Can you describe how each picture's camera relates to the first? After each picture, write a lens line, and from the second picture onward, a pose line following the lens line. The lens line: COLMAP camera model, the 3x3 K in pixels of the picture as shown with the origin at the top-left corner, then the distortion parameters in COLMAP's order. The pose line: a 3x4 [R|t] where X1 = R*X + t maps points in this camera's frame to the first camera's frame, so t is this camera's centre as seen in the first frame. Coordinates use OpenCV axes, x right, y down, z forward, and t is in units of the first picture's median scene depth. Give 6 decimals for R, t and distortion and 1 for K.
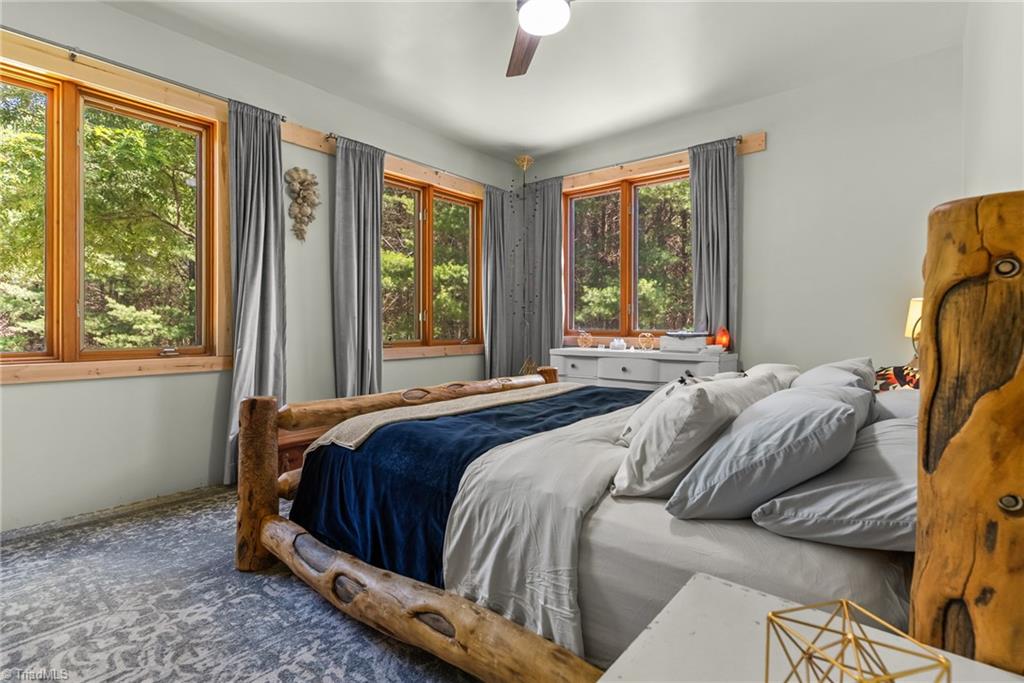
lens RADIAL K [[495.1, 0, 505.5], [0, 495.1, 327.9], [0, 0, 1]] dist [0.004966, -0.002905]
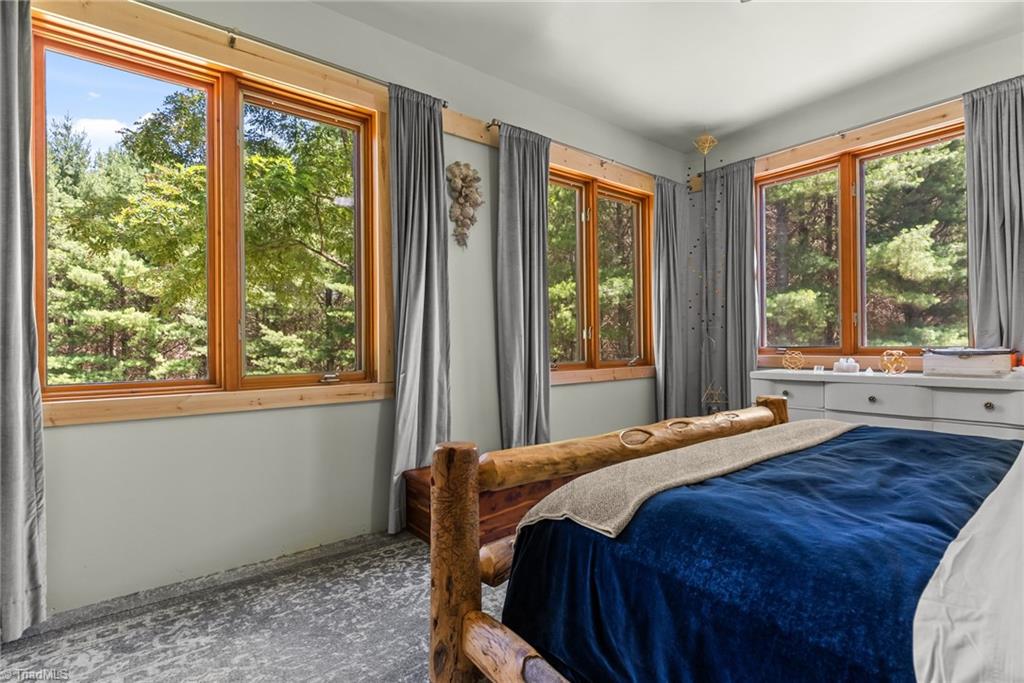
lens RADIAL K [[495.1, 0, 508.6], [0, 495.1, 342.6], [0, 0, 1]] dist [0.004966, -0.002905]
pose [[0.977362, -0.014970, -0.211042, -0.175709], [0.012989, 0.999858, -0.010771, -0.000664], [0.211173, 0.007786, 0.977418, 0.202117]]
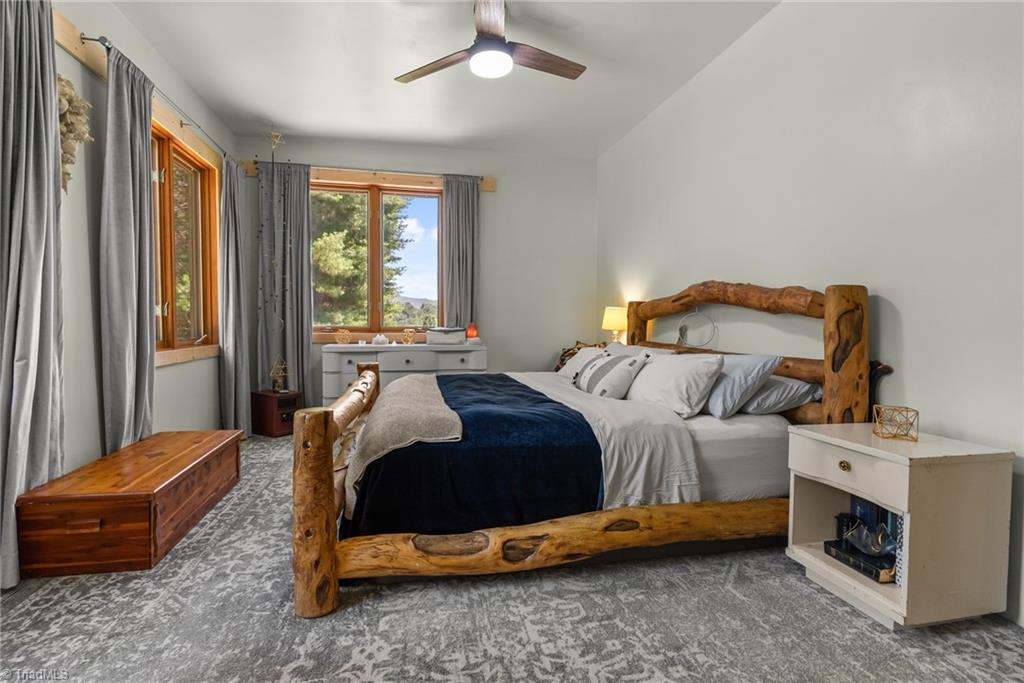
lens RADIAL K [[495.1, 0, 518.5], [0, 495.1, 337.1], [0, 0, 1]] dist [0.004966, -0.002905]
pose [[0.618531, -0.023346, 0.785414, -0.625604], [0.001696, 0.999596, 0.028377, -0.003350], [-0.785759, -0.016220, 0.618320, 0.146286]]
